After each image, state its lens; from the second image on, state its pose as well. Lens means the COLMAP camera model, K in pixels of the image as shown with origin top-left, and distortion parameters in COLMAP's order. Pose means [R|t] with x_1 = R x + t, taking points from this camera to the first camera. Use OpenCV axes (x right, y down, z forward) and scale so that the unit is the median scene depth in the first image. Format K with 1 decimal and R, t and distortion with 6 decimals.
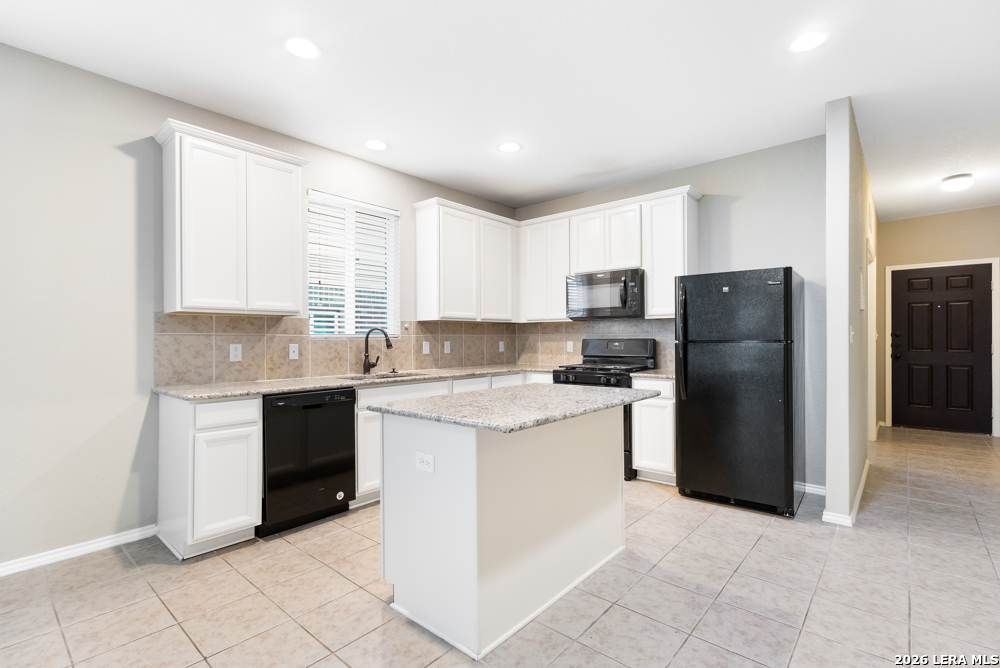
lens RADIAL K [[460.7, 0, 502.9], [0, 460.7, 339.0], [0, 0, 1]] dist [0.001689, 0.001227]
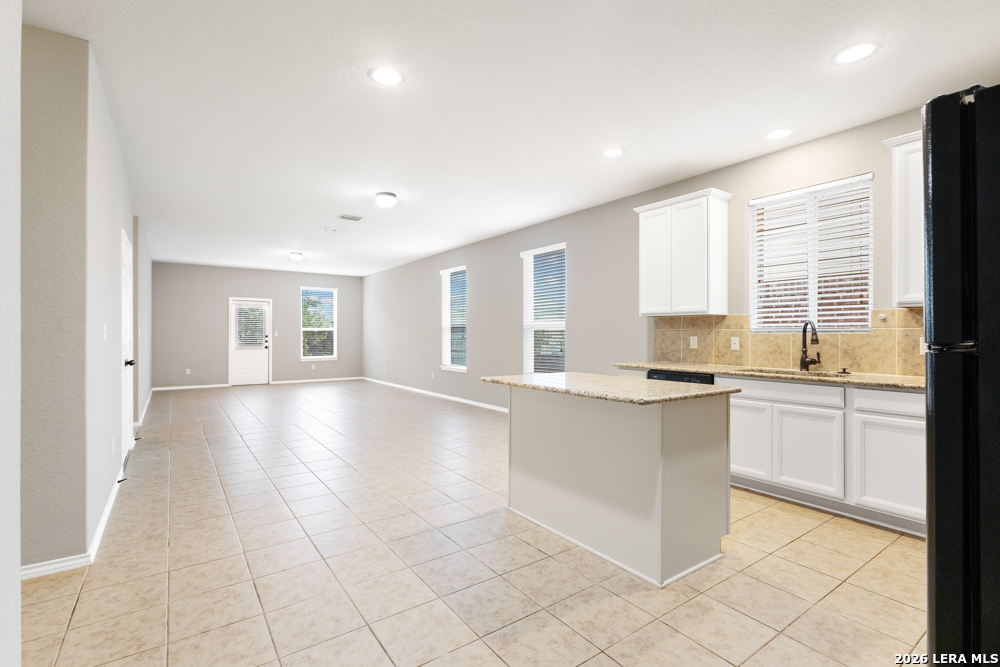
lens RADIAL K [[460.7, 0, 501.4], [0, 460.7, 335.6], [0, 0, 1]] dist [0.001689, 0.001227]
pose [[-0.229168, 0.009347, -0.973342, 0.843370], [-0.000696, 0.999952, 0.009766, -0.004248], [0.973387, 0.002915, -0.229151, 0.680845]]
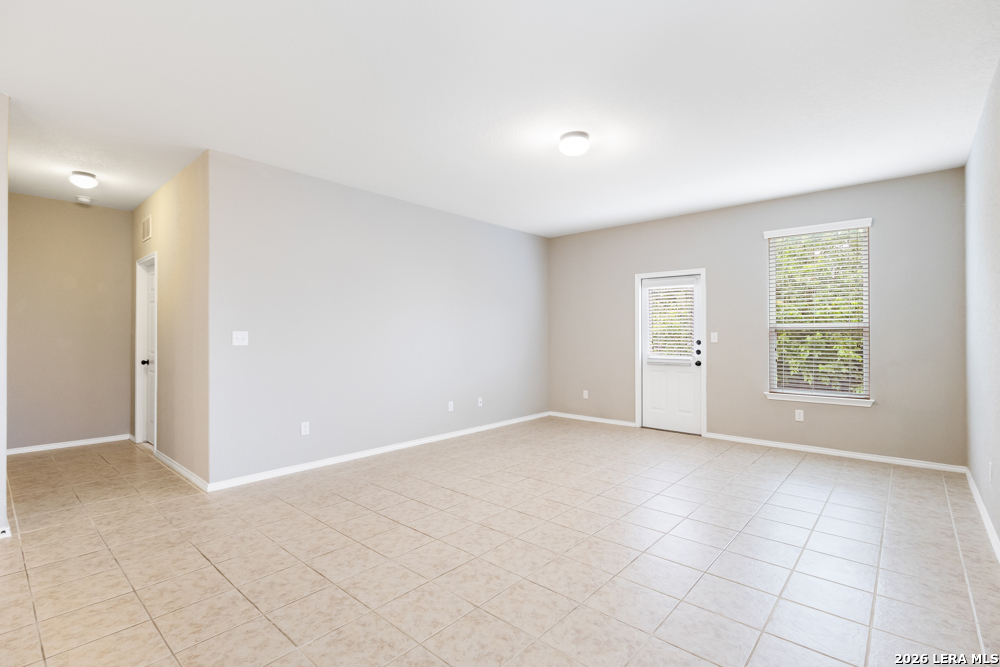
lens RADIAL K [[460.7, 0, 515.6], [0, 460.7, 331.3], [0, 0, 1]] dist [0.001689, 0.001227]
pose [[-0.999939, 0.007887, 0.007768, -1.110297], [0.007848, 0.999956, -0.005093, -0.001942], [-0.007808, -0.005032, -0.999957, 0.055804]]
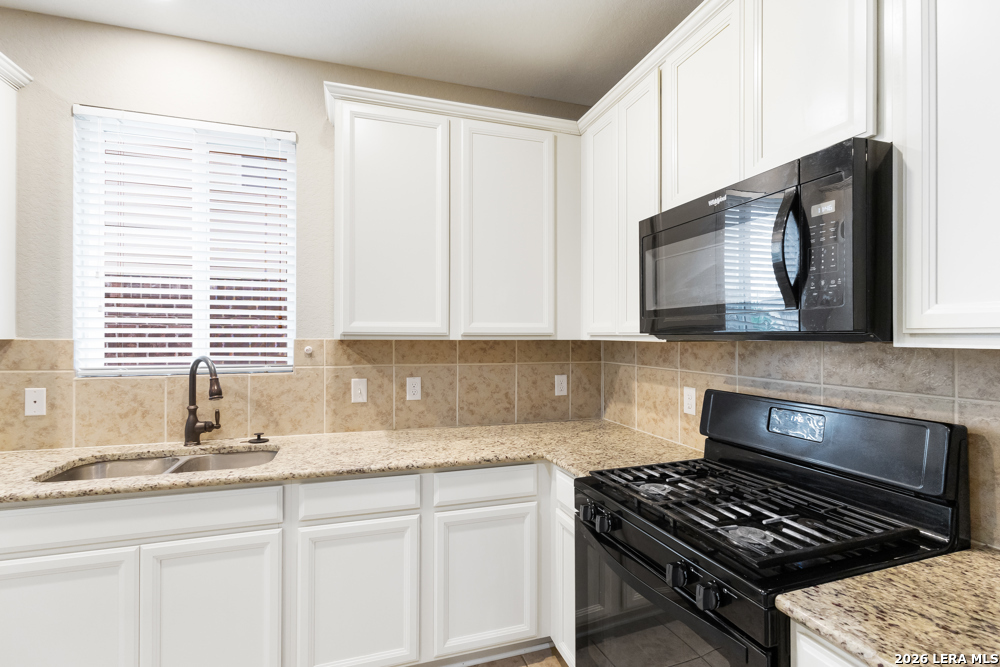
lens RADIAL K [[460.7, 0, 495.6], [0, 460.7, 336.2], [0, 0, 1]] dist [0.001689, 0.001227]
pose [[0.851976, 0.006339, -0.523542, 0.303693], [-0.008634, 0.999961, -0.001942, -0.054475], [0.523509, 0.006174, 0.851997, 0.812236]]
